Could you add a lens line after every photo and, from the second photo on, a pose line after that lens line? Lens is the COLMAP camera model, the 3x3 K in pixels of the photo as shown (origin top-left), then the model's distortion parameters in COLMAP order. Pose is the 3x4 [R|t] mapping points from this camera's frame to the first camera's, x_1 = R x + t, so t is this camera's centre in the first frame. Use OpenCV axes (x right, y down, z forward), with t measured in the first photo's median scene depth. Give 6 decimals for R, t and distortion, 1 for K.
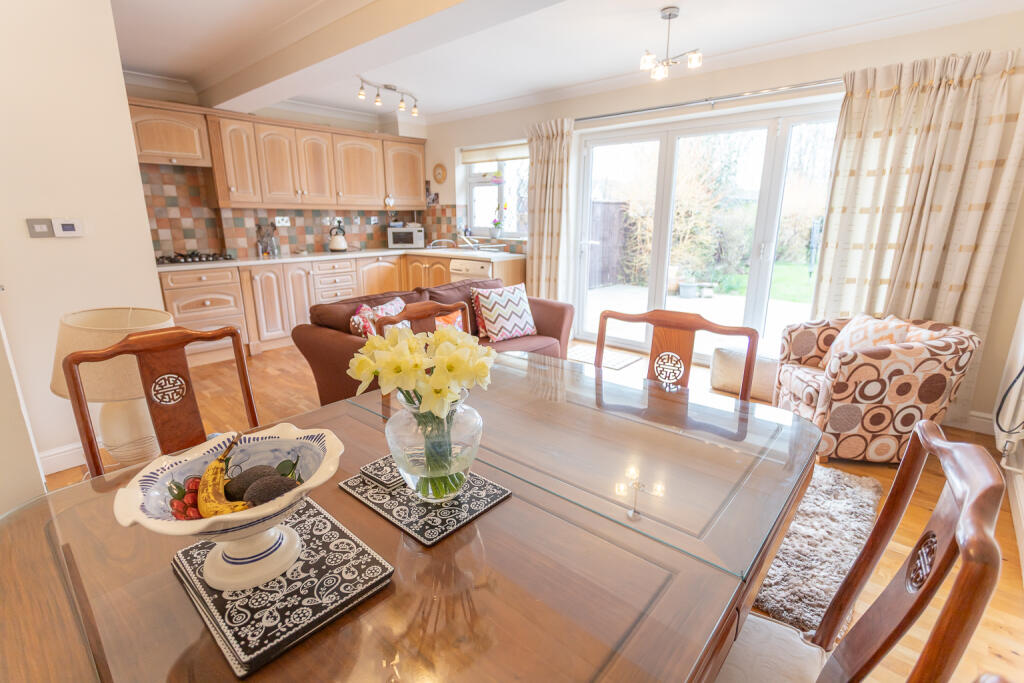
lens RADIAL K [[477.5, 0, 516.9], [0, 477.5, 336.8], [0, 0, 1]] dist [0.004384, 0.000475]
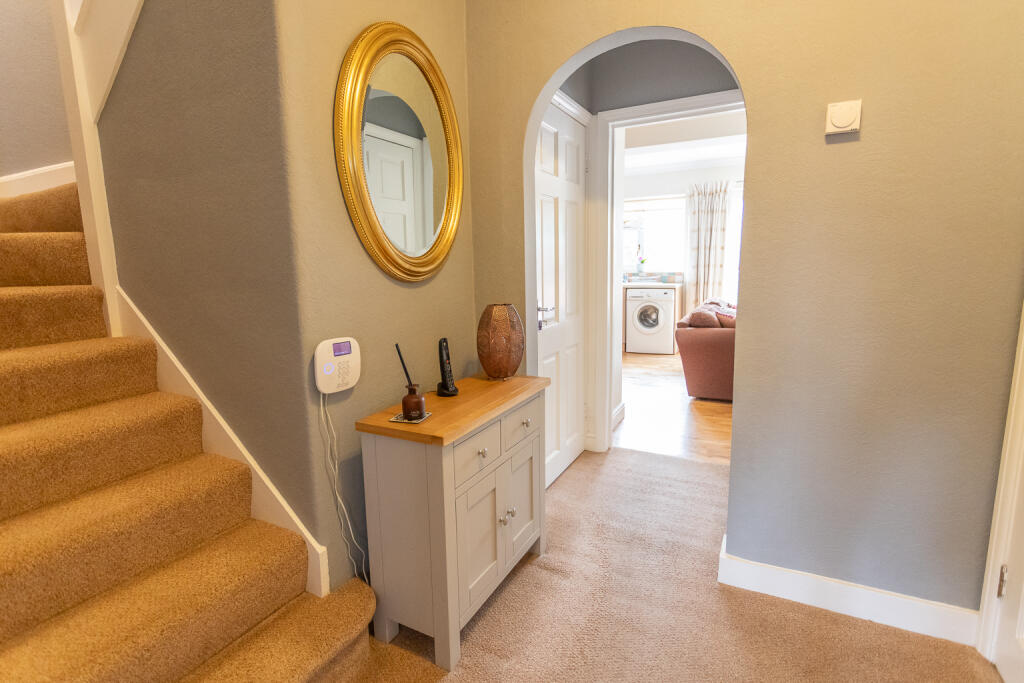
lens RADIAL K [[477.5, 0, 516.9], [0, 477.5, 336.8], [0, 0, 1]] dist [0.004384, 0.000475]
pose [[0.973208, -0.050190, 0.224382, -0.660865], [0.073344, 0.992668, -0.096073, 0.052145], [-0.217915, 0.109956, 0.969754, -0.096245]]
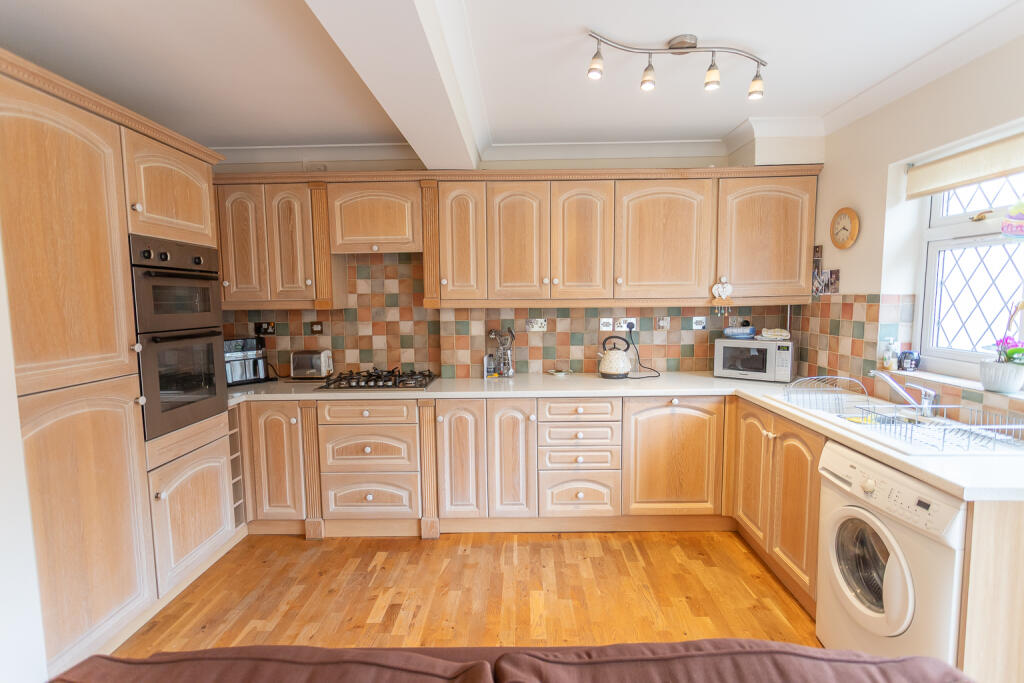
lens RADIAL K [[477.5, 0, 516.9], [0, 477.5, 336.8], [0, 0, 1]] dist [0.004384, 0.000475]
pose [[0.645980, 0.059092, -0.761064, -0.011538], [-0.178051, 0.981163, -0.074945, -0.162959], [0.742299, 0.183921, 0.644333, 0.534709]]
